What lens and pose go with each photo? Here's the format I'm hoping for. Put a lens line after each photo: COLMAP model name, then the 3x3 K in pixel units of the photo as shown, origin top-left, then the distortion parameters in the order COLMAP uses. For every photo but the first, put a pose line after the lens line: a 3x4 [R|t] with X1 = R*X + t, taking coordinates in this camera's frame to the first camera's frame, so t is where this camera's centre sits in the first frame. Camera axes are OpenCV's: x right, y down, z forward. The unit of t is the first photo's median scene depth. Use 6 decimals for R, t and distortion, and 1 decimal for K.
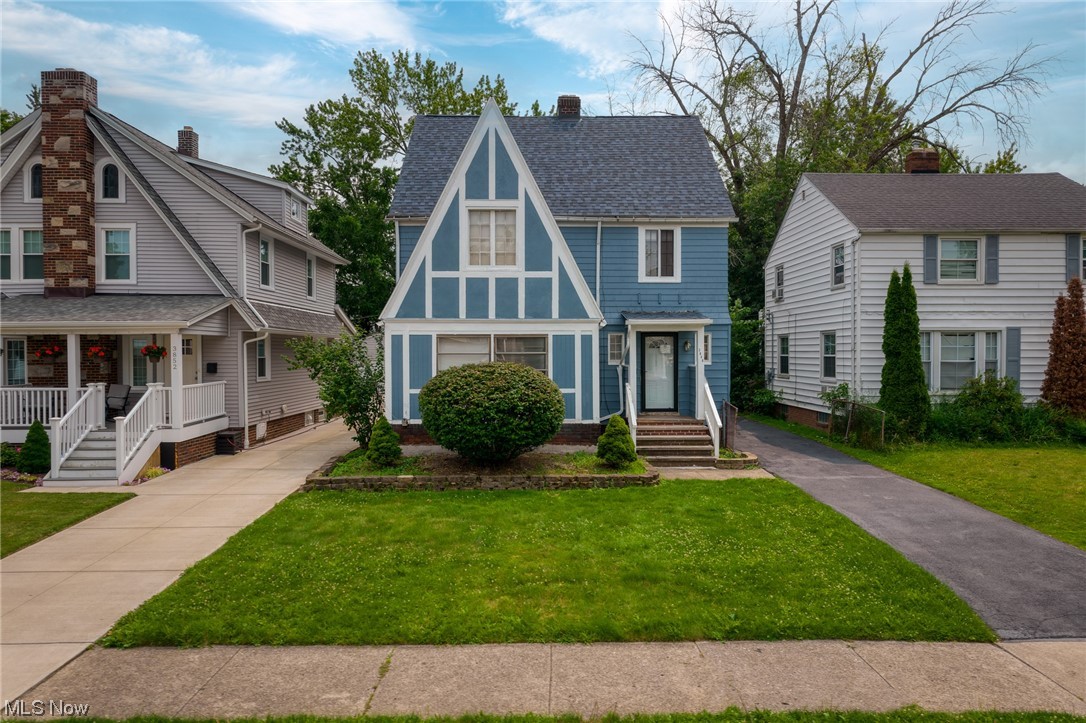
lens RADIAL K [[688.6, 0, 544.2], [0, 688.6, 364.8], [0, 0, 1]] dist [0.002909, -0.000035]
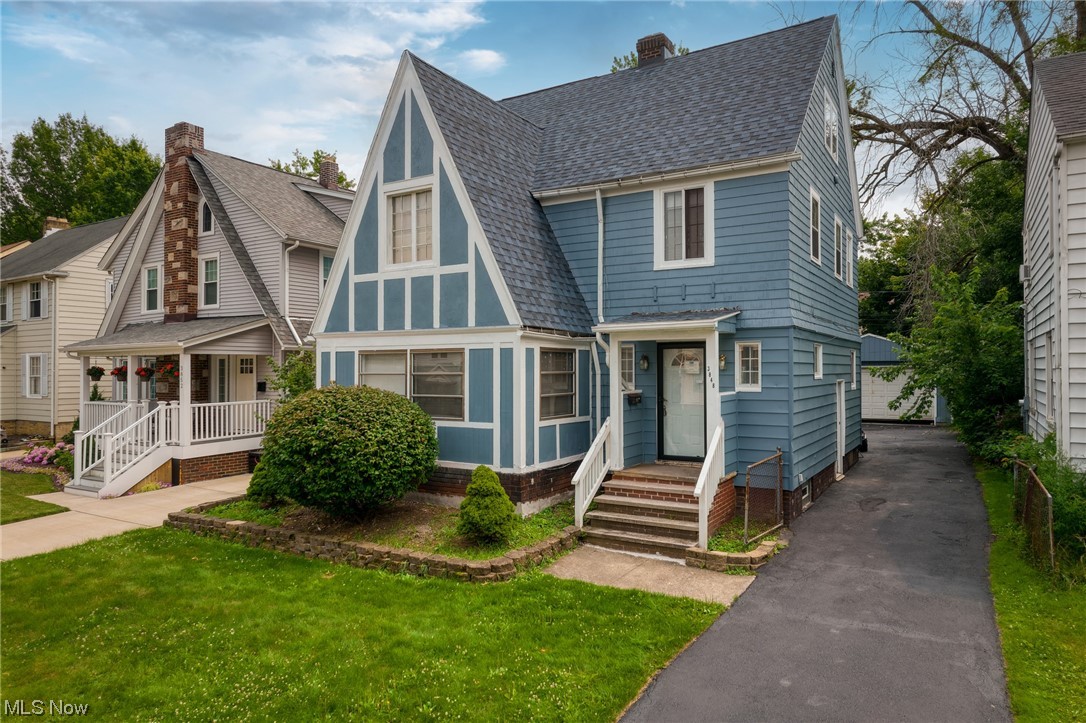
lens RADIAL K [[688.6, 0, 542.8], [0, 688.6, 357.7], [0, 0, 1]] dist [0.002909, -0.000035]
pose [[0.844516, -0.009835, -0.535440, 0.447169], [-0.008111, 0.999482, -0.031152, -0.010852], [0.535469, 0.030652, 0.843998, 0.394168]]
